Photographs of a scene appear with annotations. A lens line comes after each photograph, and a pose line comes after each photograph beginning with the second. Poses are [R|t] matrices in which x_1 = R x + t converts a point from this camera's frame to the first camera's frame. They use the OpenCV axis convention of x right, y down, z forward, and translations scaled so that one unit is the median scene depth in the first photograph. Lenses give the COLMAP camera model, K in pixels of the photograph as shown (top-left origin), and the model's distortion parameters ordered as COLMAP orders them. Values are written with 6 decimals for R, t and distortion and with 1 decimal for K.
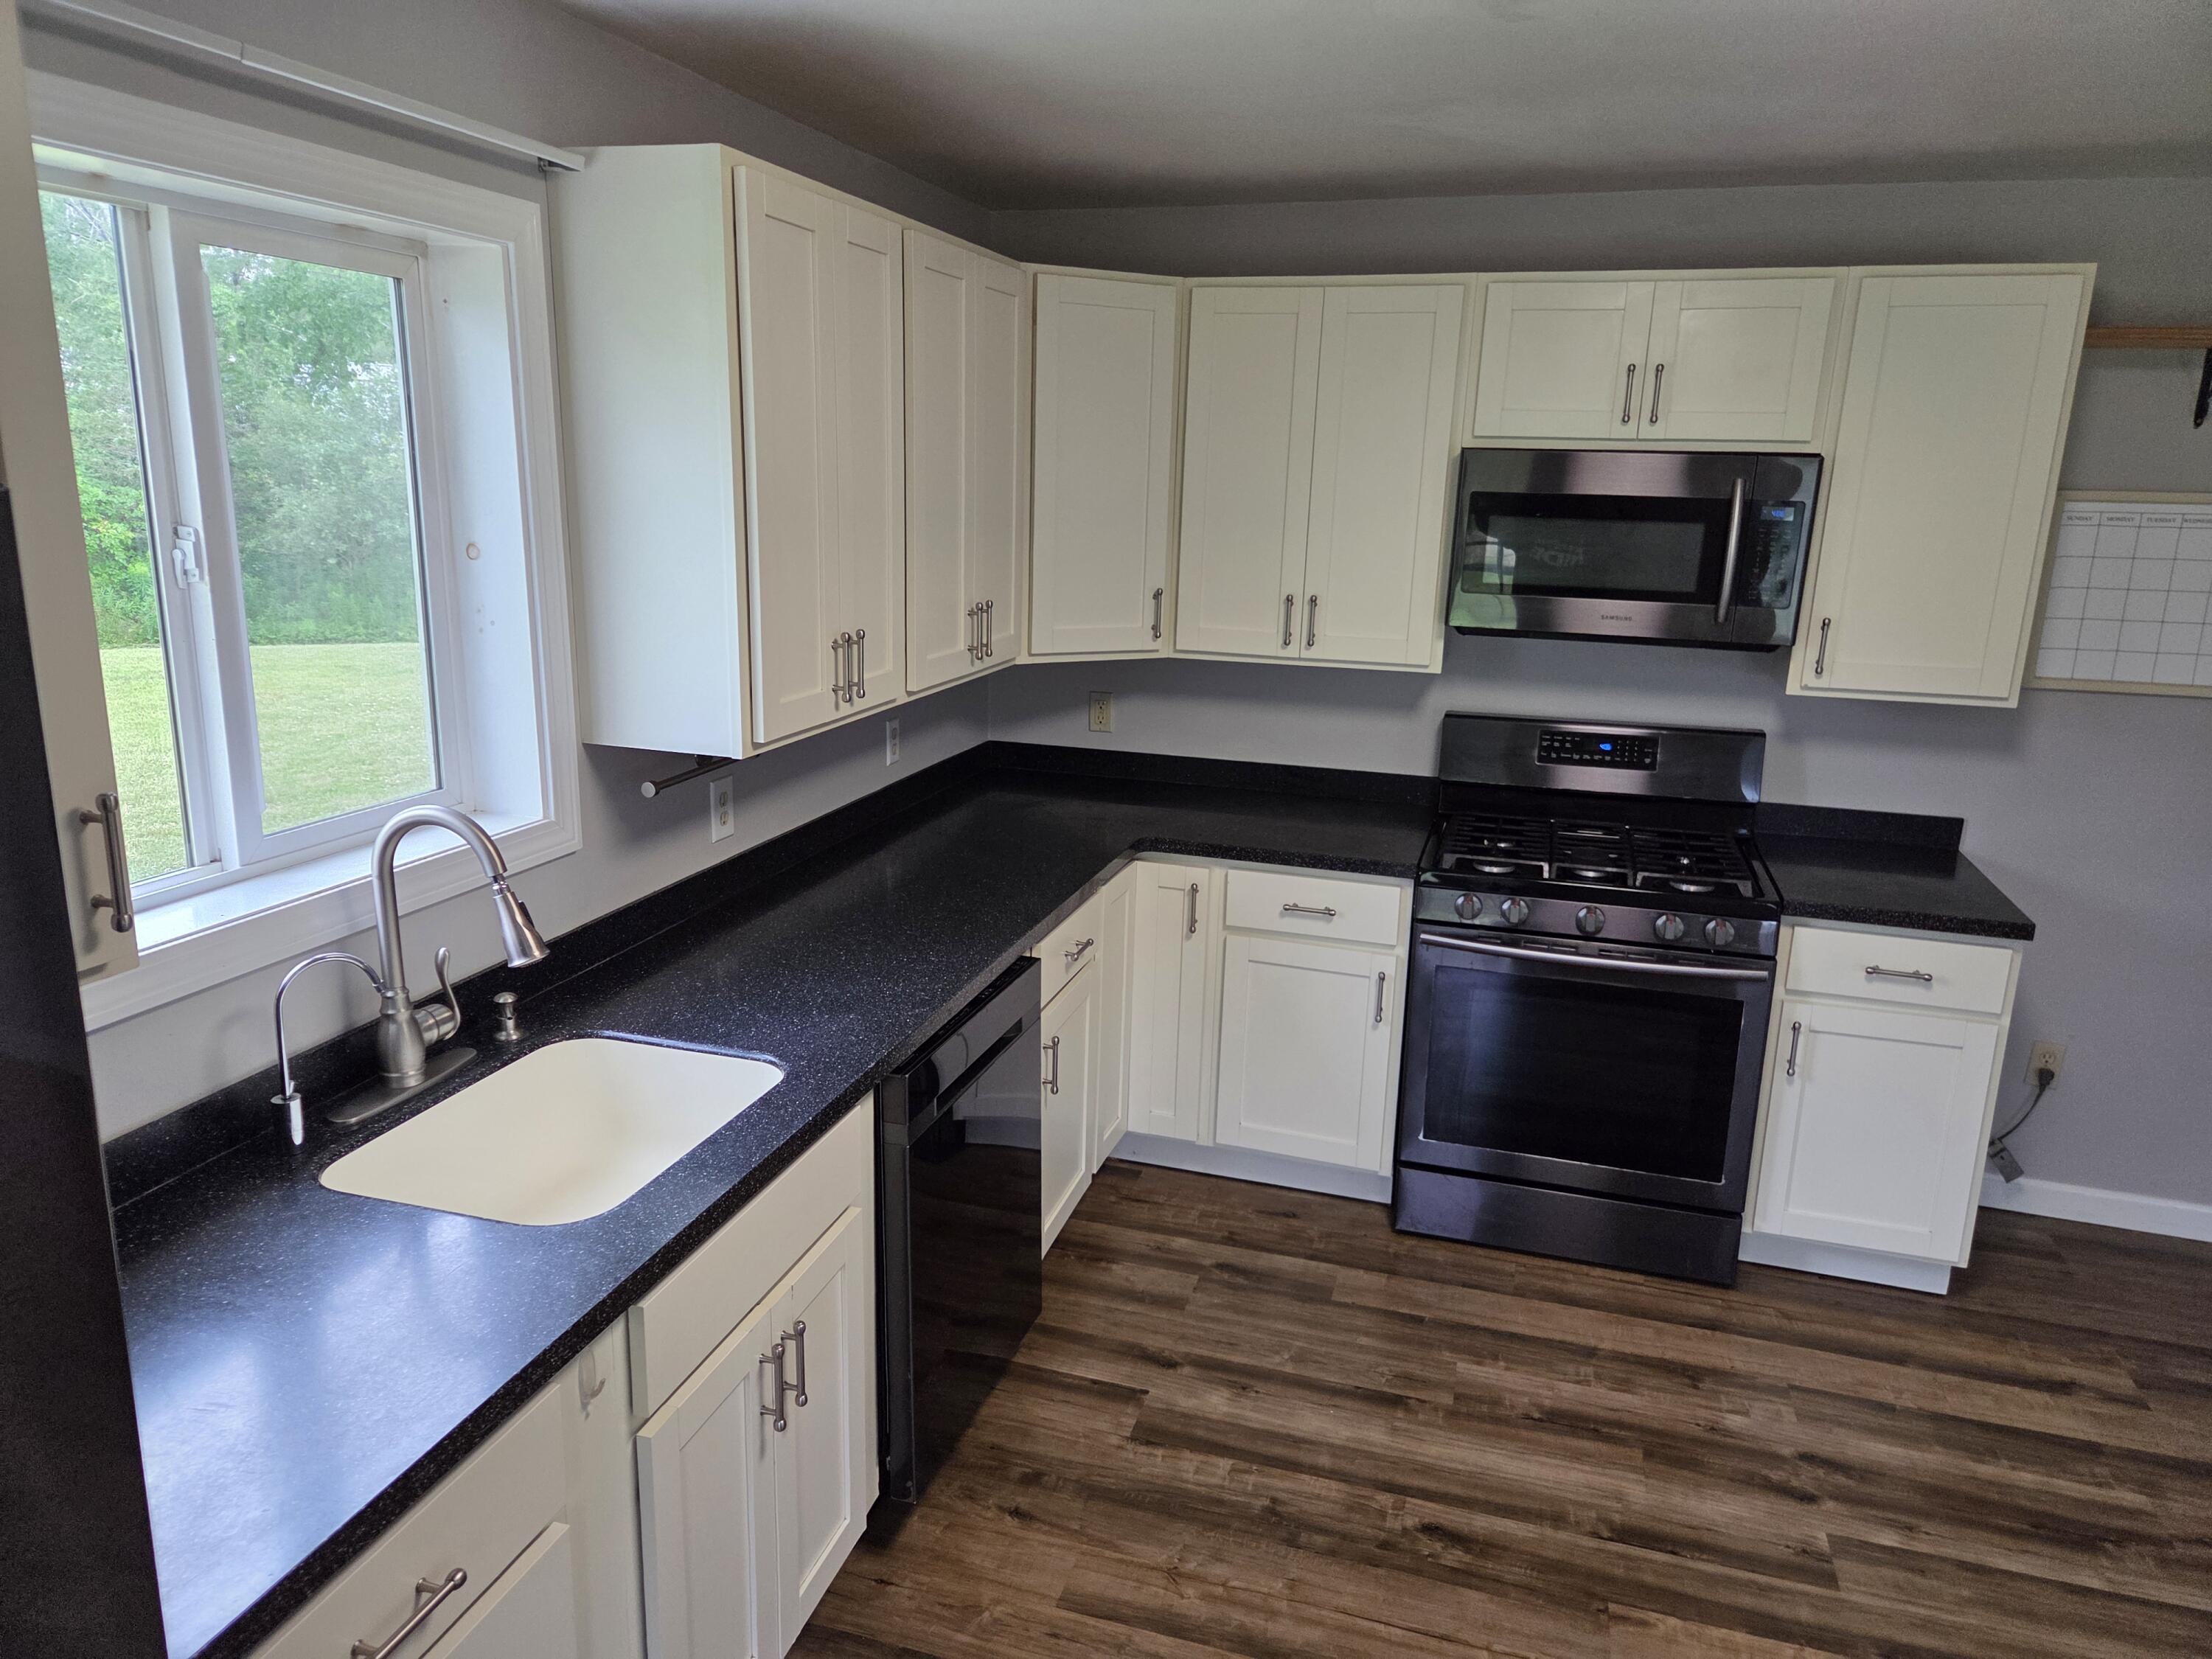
lens RADIAL K [[1472.1, 0, 1106.1], [0, 1472.1, 842.4], [0, 0, 1]] dist [0.039812, 0.001348]
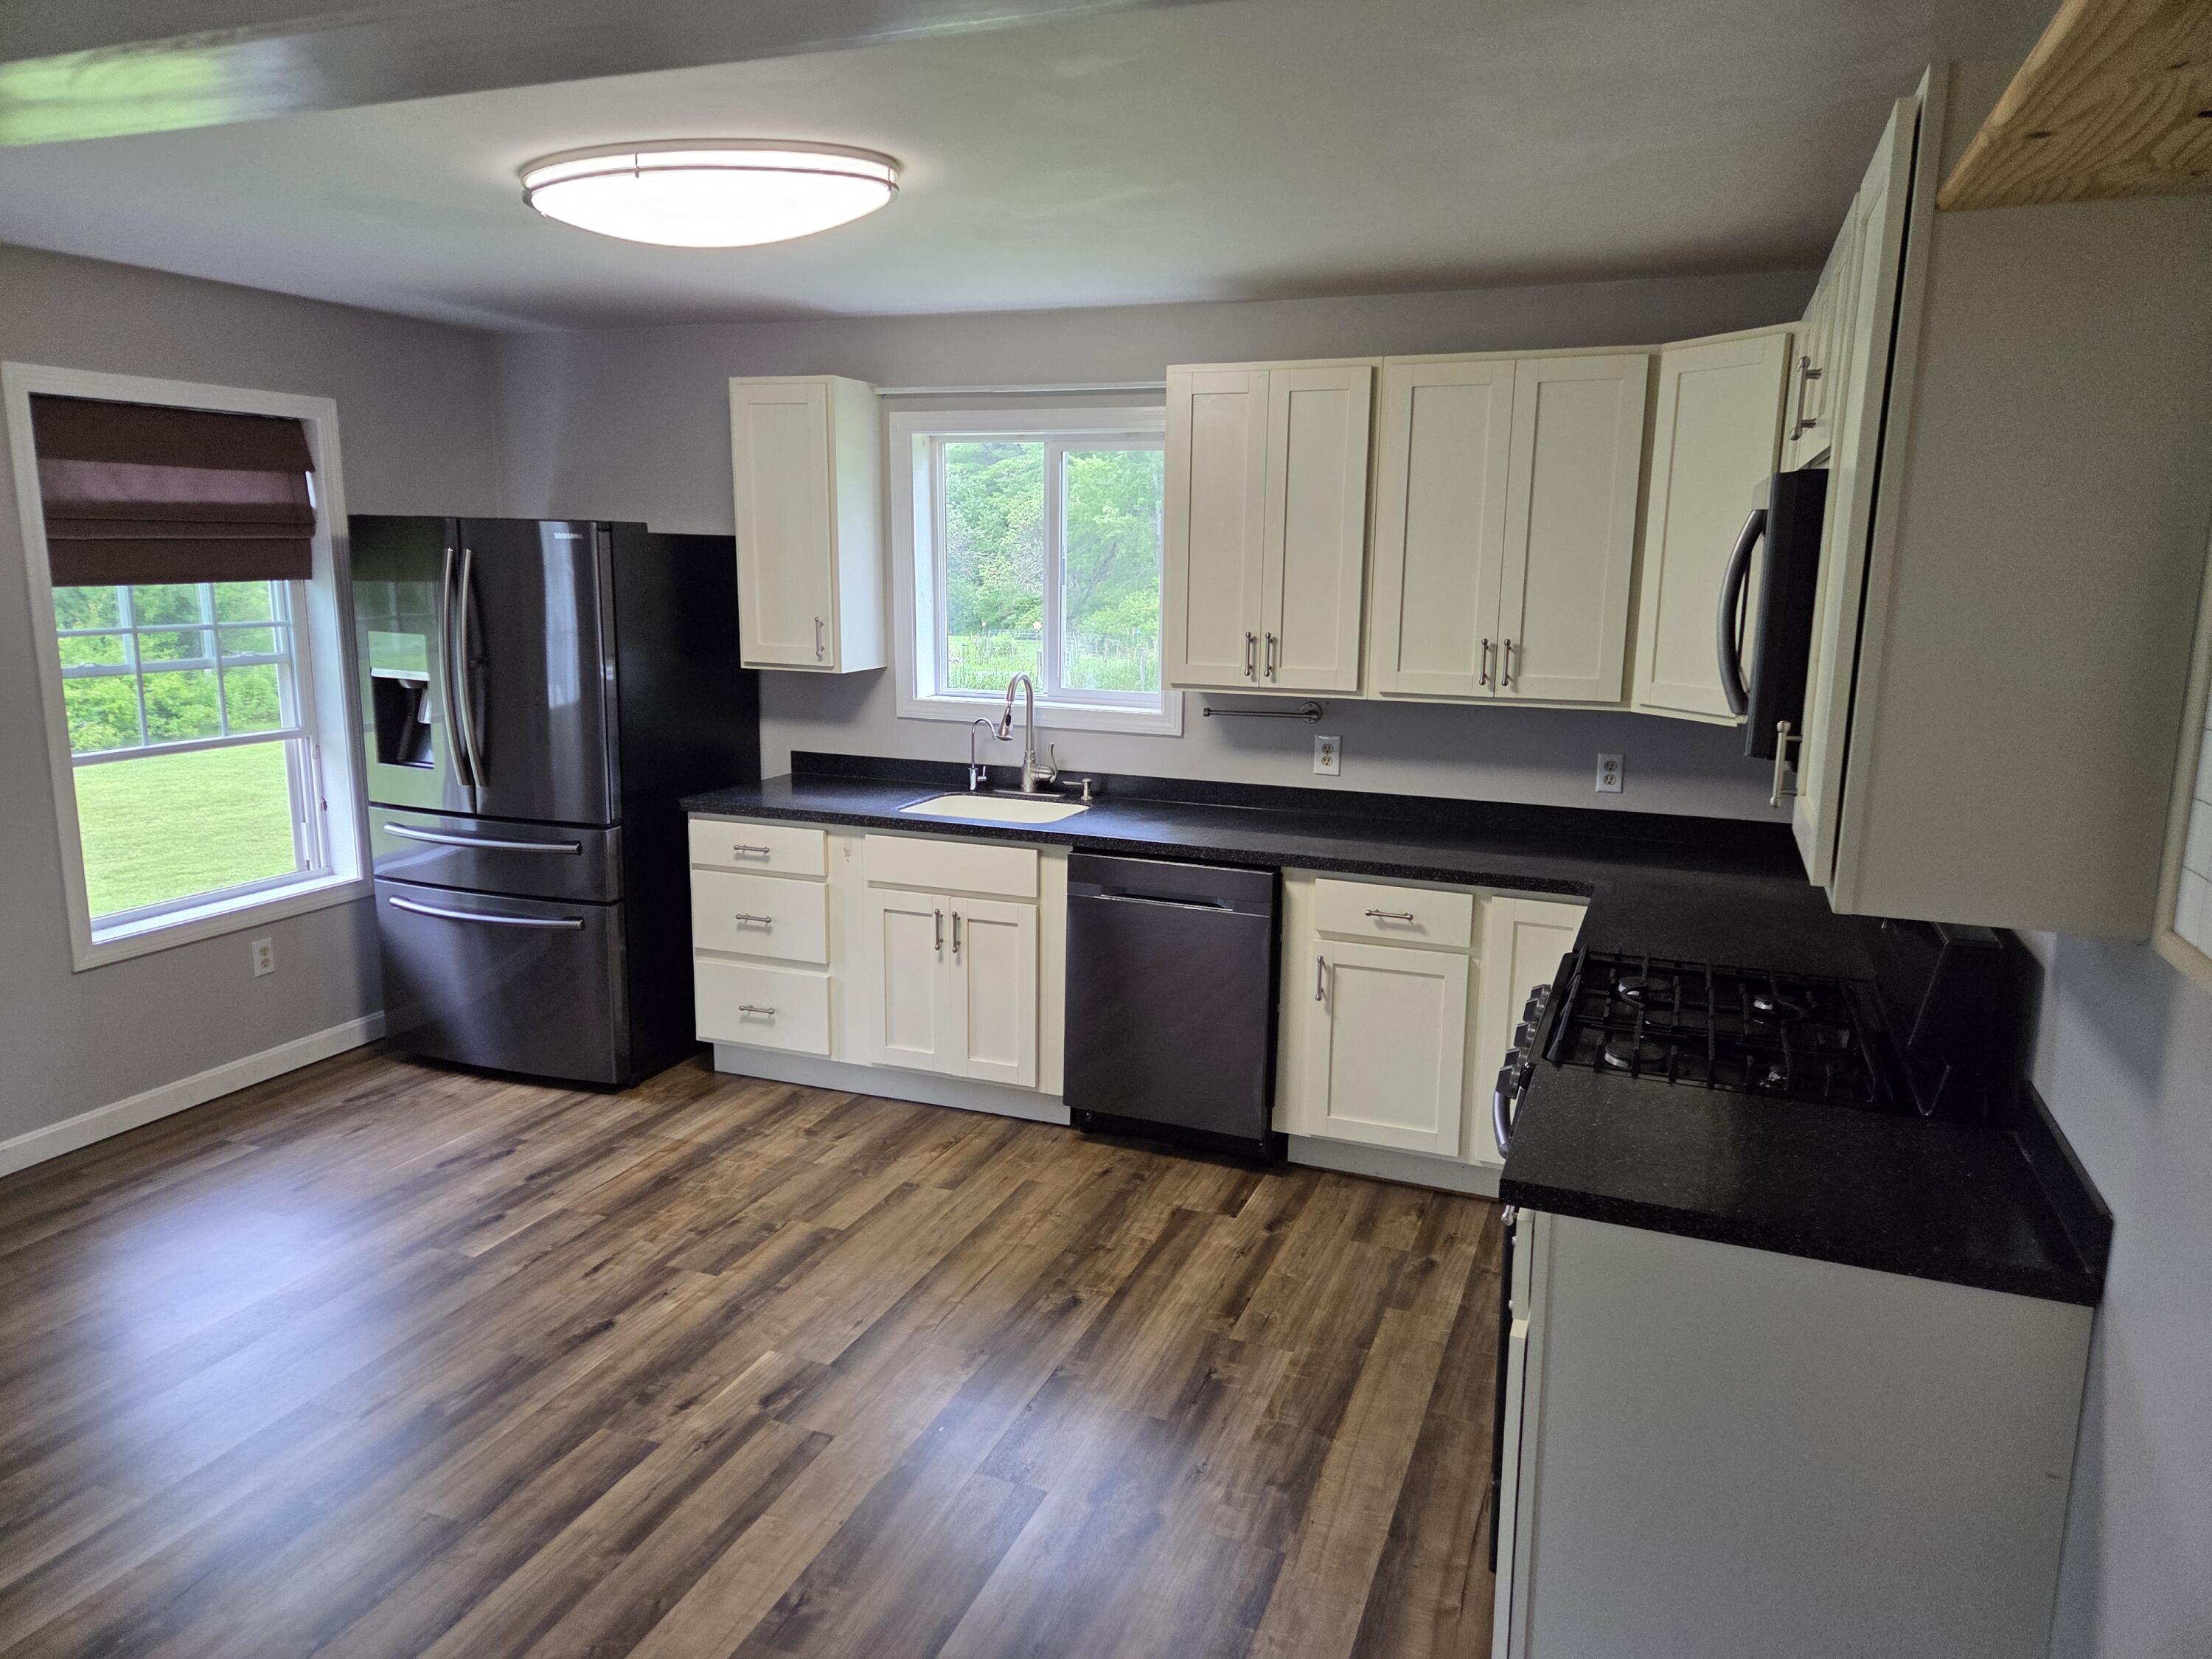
lens RADIAL K [[1472.1, 0, 1108.8], [0, 1472.1, 820.8], [0, 0, 1]] dist [0.039812, 0.001348]
pose [[-0.087770, 0.148997, -0.984935, 1.268384], [-0.264351, 0.949815, 0.167241, -0.152384], [0.960424, 0.275047, -0.043978, 0.847319]]
